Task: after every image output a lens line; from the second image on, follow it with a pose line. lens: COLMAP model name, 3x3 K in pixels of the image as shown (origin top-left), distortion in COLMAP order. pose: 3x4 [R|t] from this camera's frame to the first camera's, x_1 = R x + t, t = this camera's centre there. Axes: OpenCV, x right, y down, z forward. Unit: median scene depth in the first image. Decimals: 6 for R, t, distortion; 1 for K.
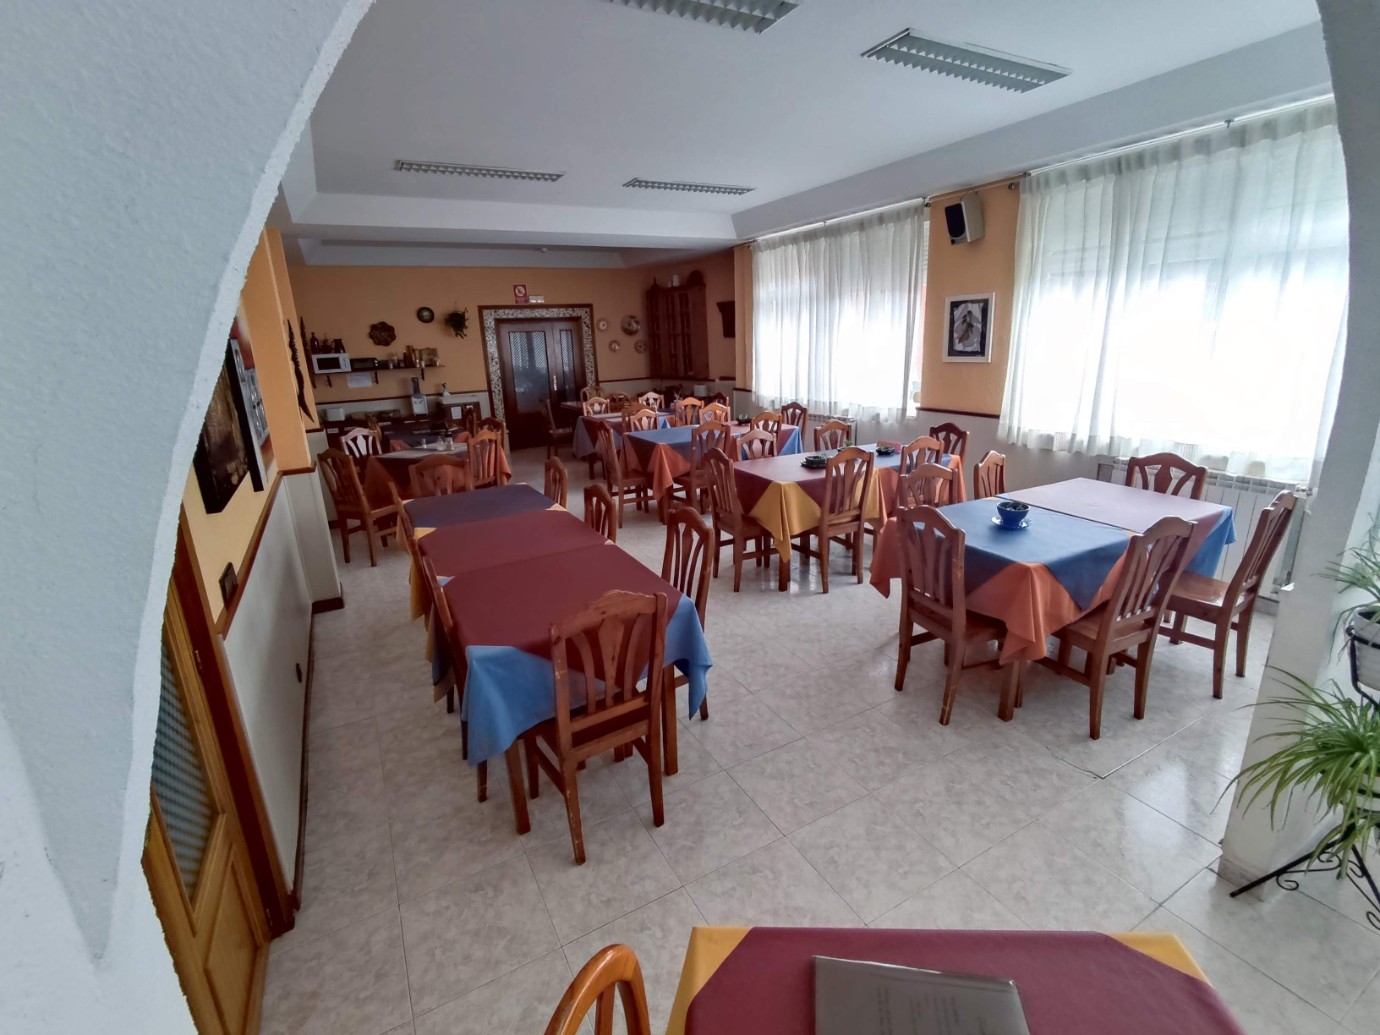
lens RADIAL K [[633.3, 0, 693.9], [0, 633.3, 513.5], [0, 0, 1]] dist [-0.009391, 0.001843]
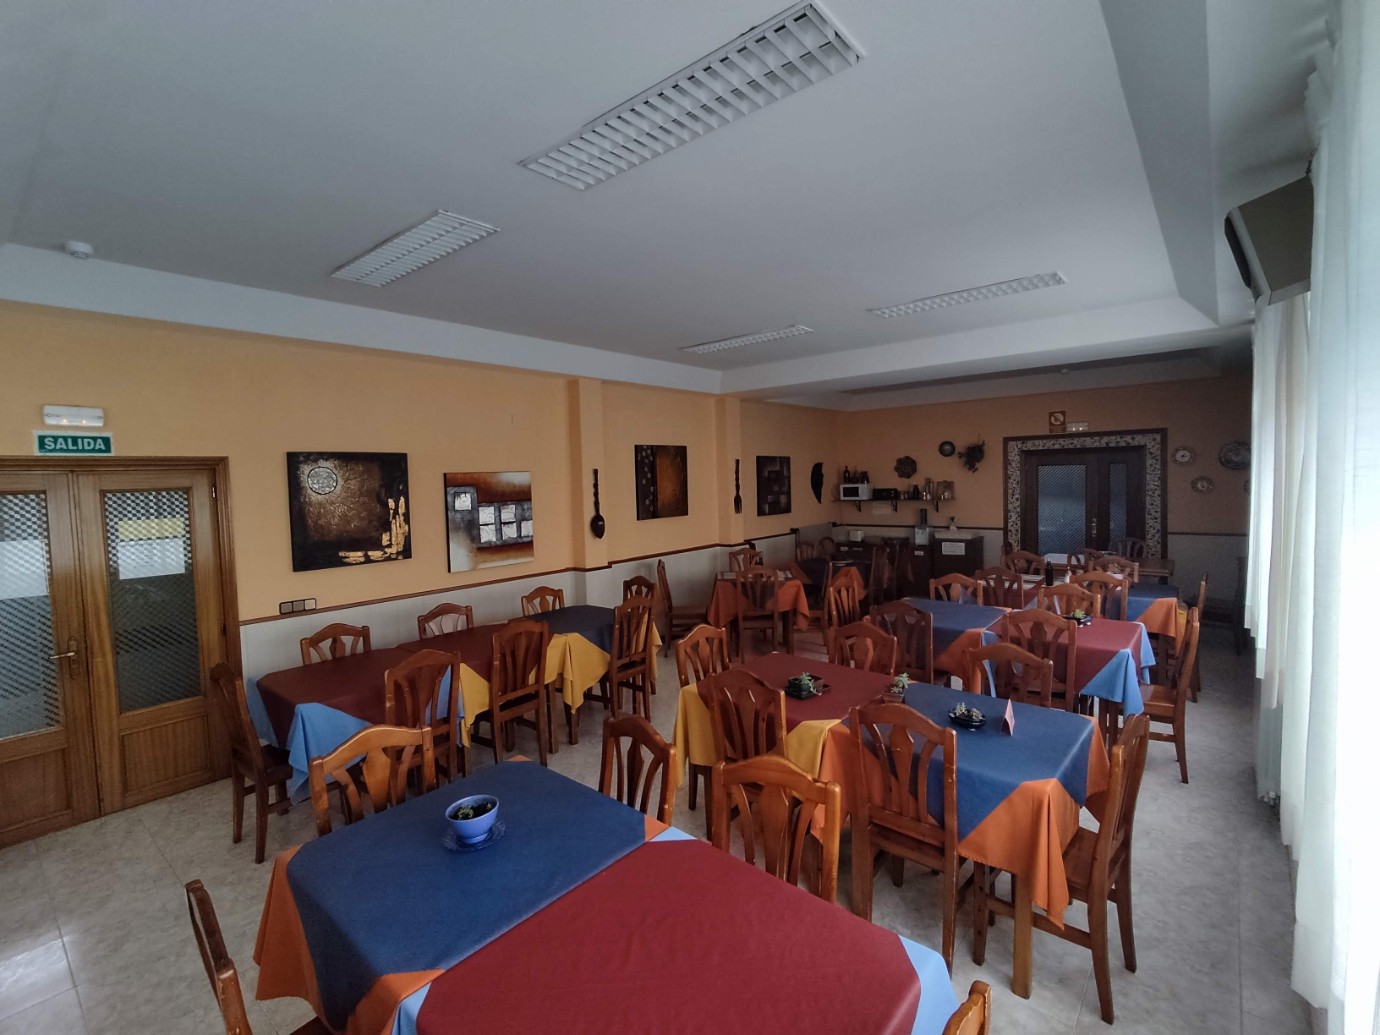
lens RADIAL K [[633.3, 0, 689.7], [0, 633.3, 499.1], [0, 0, 1]] dist [-0.009391, 0.001843]
pose [[0.361088, 0.058588, -0.930689, 0.567049], [-0.242293, 0.969643, -0.032965, -0.165373], [0.900505, 0.237403, 0.364322, 0.451479]]
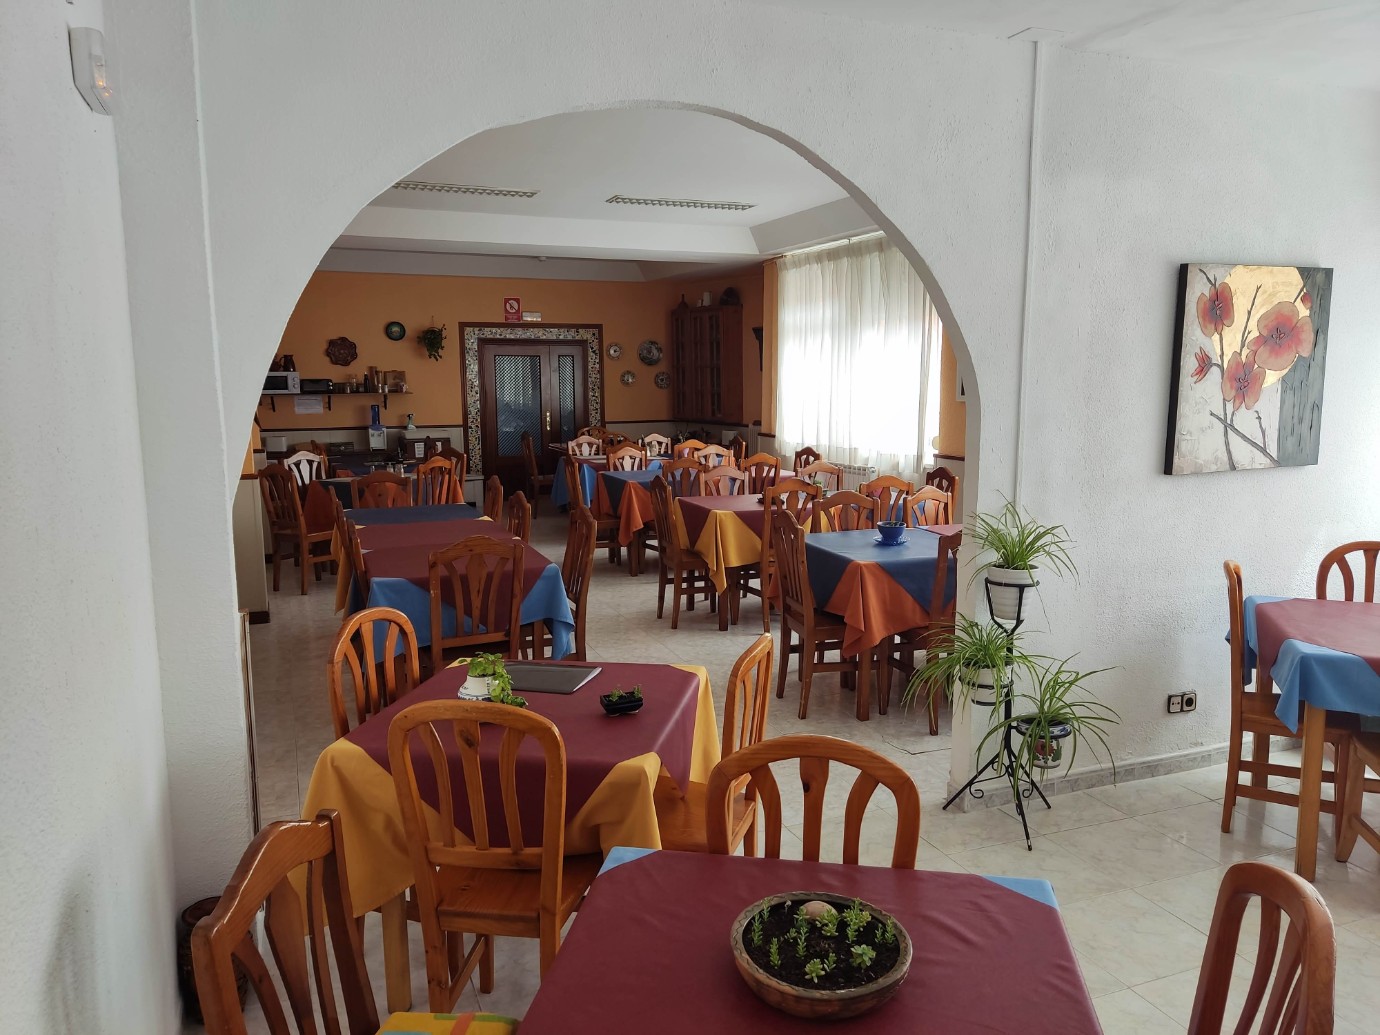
lens RADIAL K [[1008.9, 0, 693.3], [0, 1008.9, 533.8], [0, 0, 1]] dist [0.088205, -0.116071]
pose [[0.992324, 0.051206, -0.112563, 0.189777], [-0.064000, 0.991514, -0.113158, 0.111549], [0.105813, 0.119493, 0.987180, -0.361456]]
